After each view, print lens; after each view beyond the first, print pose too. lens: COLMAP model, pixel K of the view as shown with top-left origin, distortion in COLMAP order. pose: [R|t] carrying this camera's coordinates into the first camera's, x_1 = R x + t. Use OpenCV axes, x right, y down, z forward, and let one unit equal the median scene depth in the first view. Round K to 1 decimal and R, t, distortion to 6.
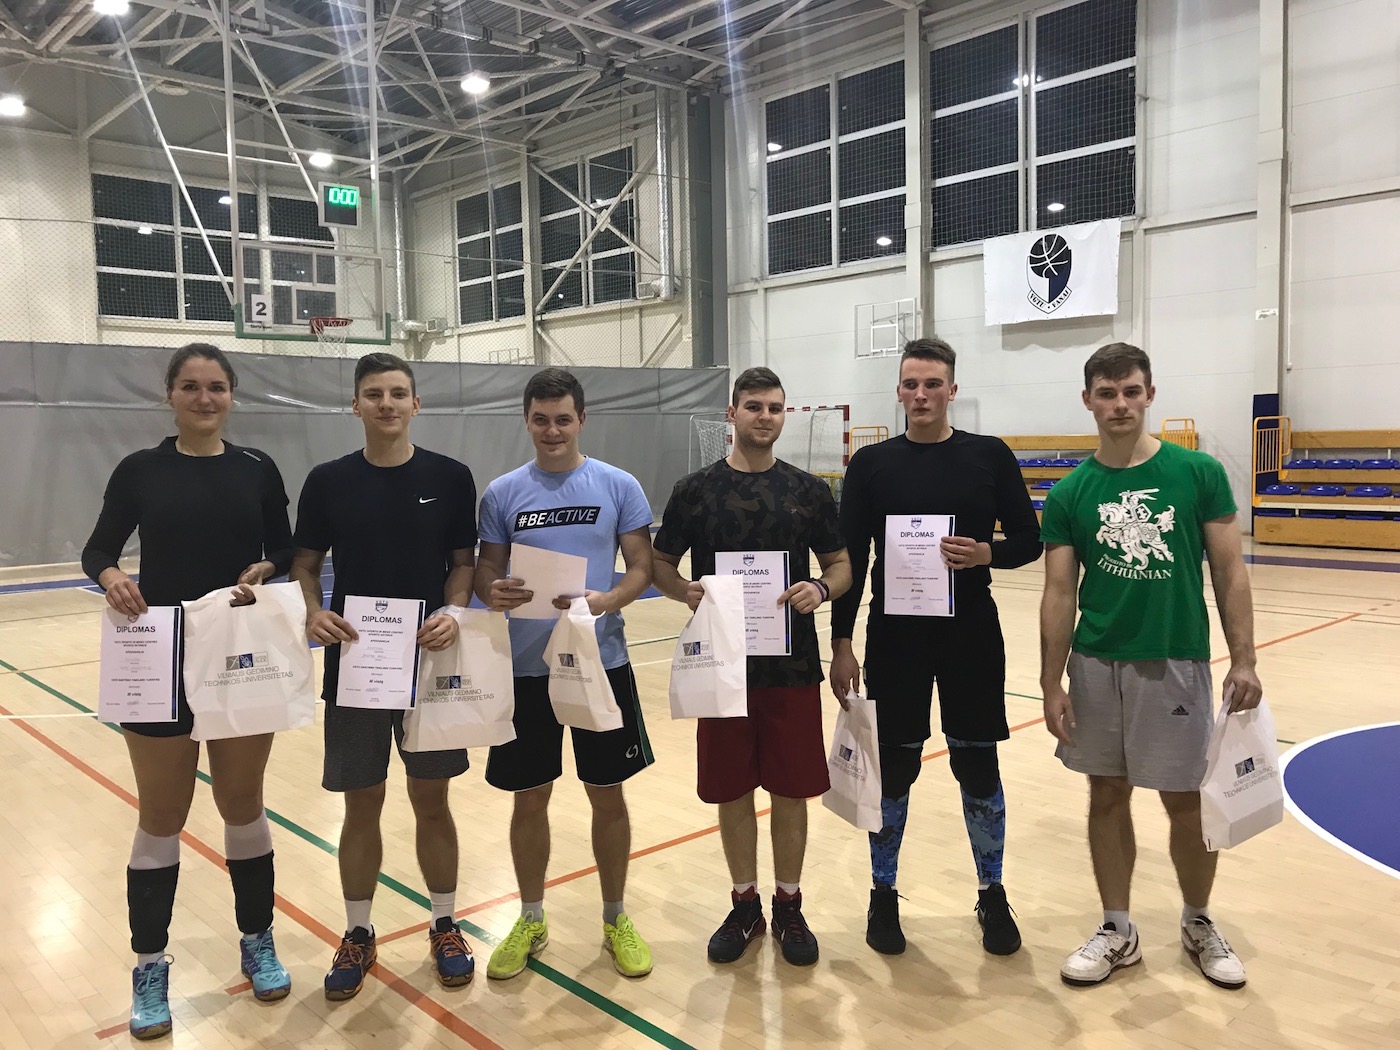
lens RADIAL K [[1129.9, 0, 696.5], [0, 1129.9, 512.7], [0, 0, 1]] dist [0.010542, -0.001204]
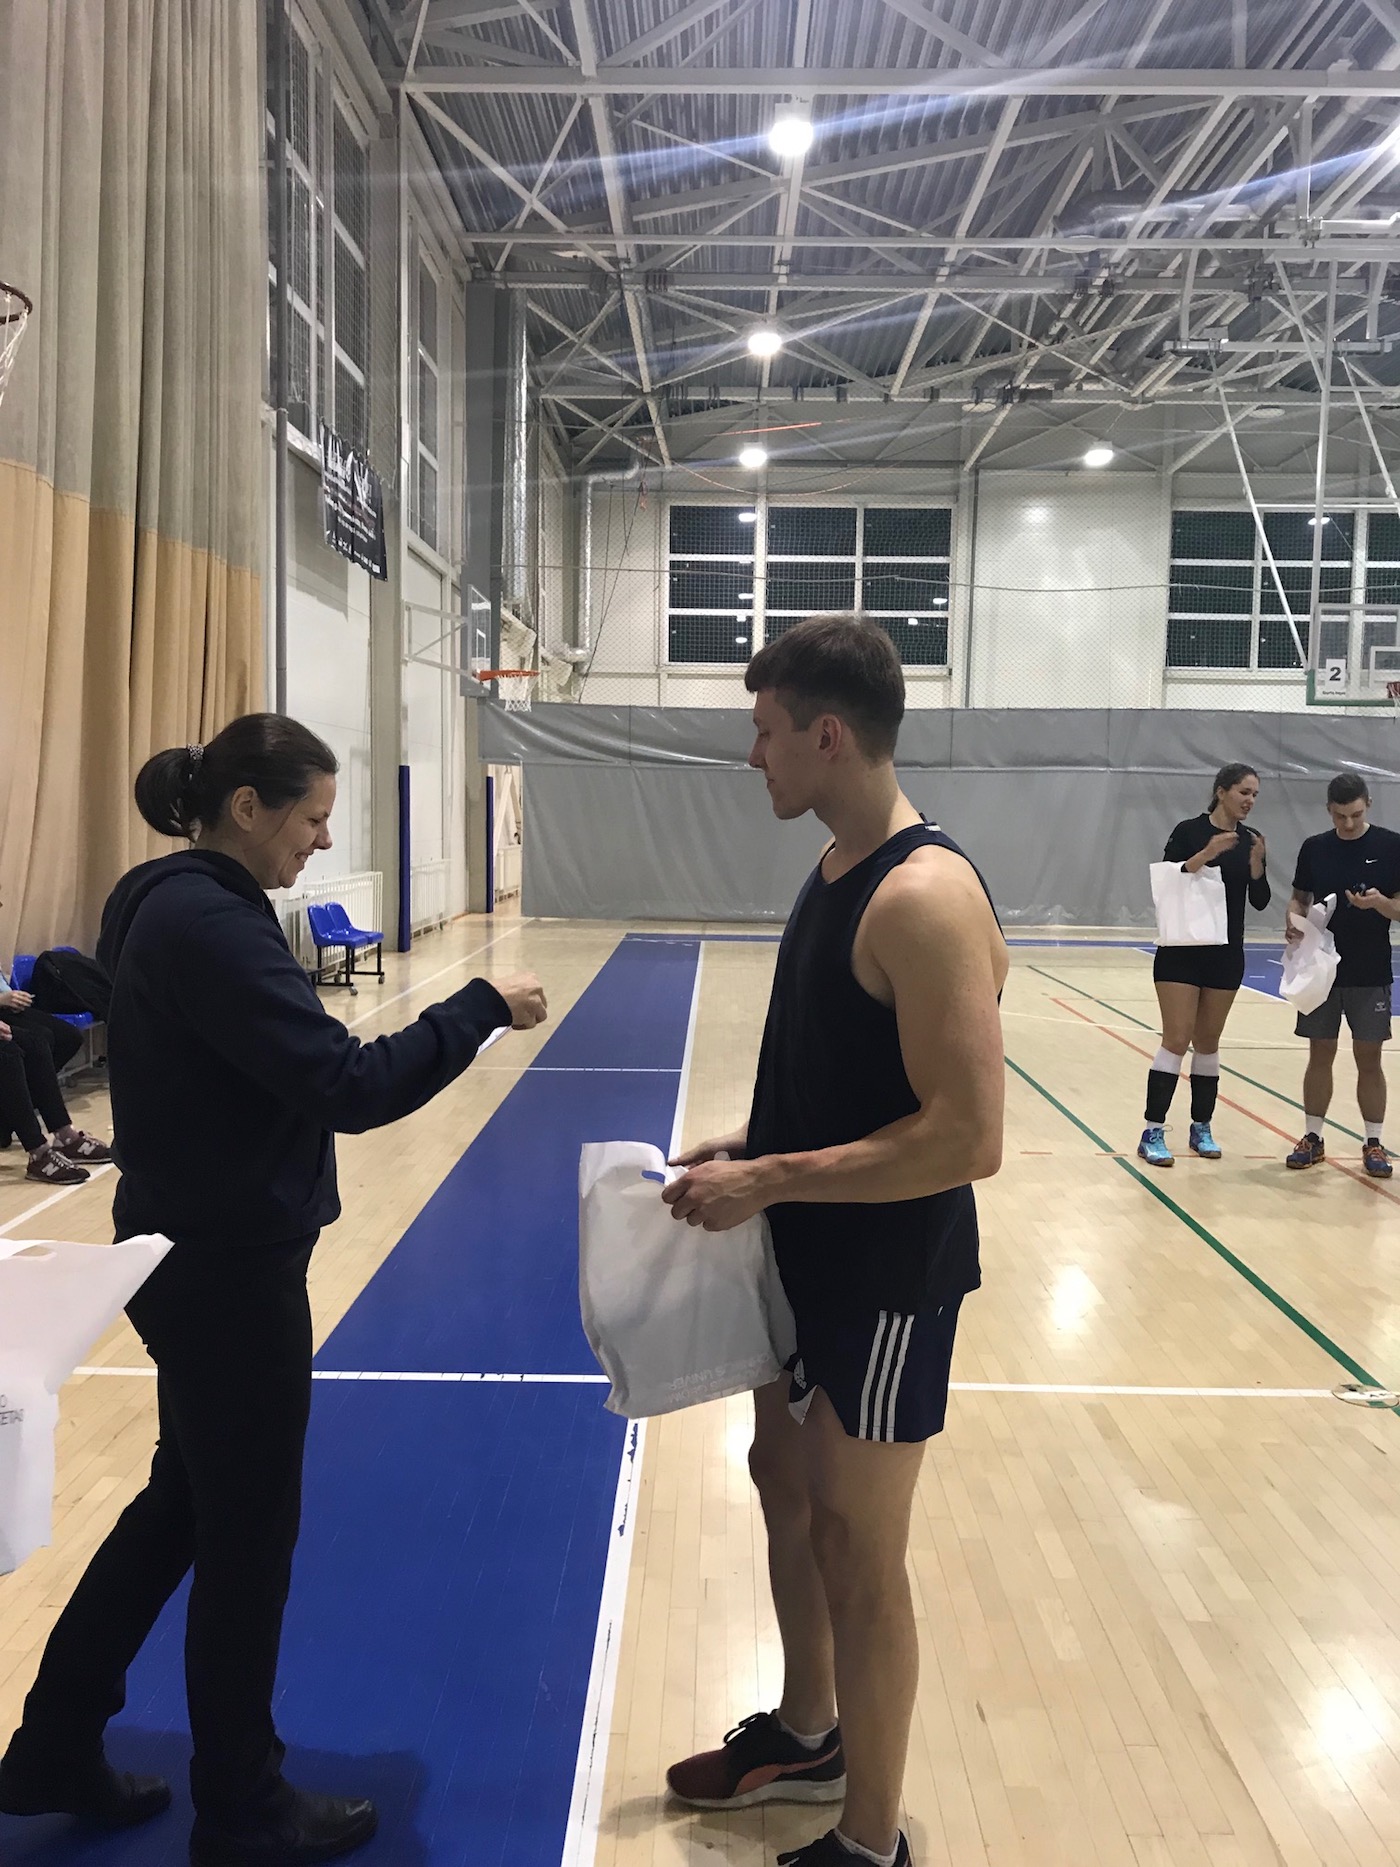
lens RADIAL K [[1506.7, 0, 708.1], [0, 1506.7, 929.8], [0, 0, 1]] dist [0.010542, -0.001204]
pose [[0.722176, 0.085285, -0.686432, 0.089071], [-0.073677, 0.996209, 0.046258, 0.010229], [0.687774, 0.017168, 0.725722, -0.200644]]
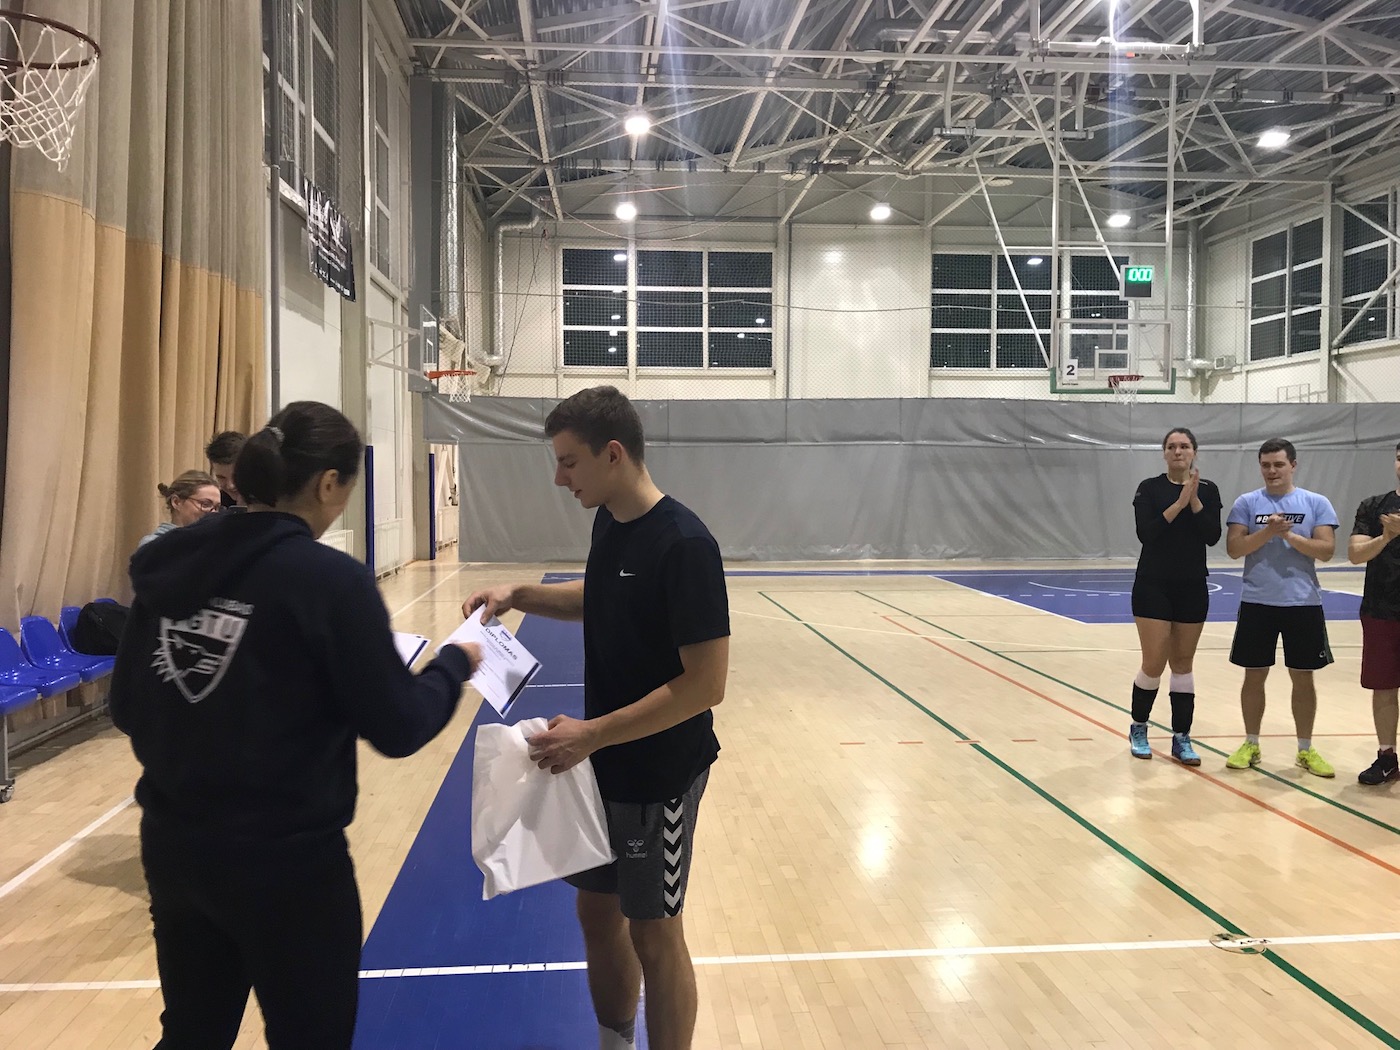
lens RADIAL K [[1129.9, 0, 690.5], [0, 1129.9, 518.1], [0, 0, 1]] dist [0.010542, -0.001204]
pose [[0.784867, 0.041360, -0.618283, 0.057209], [-0.054605, 0.998505, -0.002523, 0.010949], [0.617254, 0.035742, 0.785952, -0.196293]]
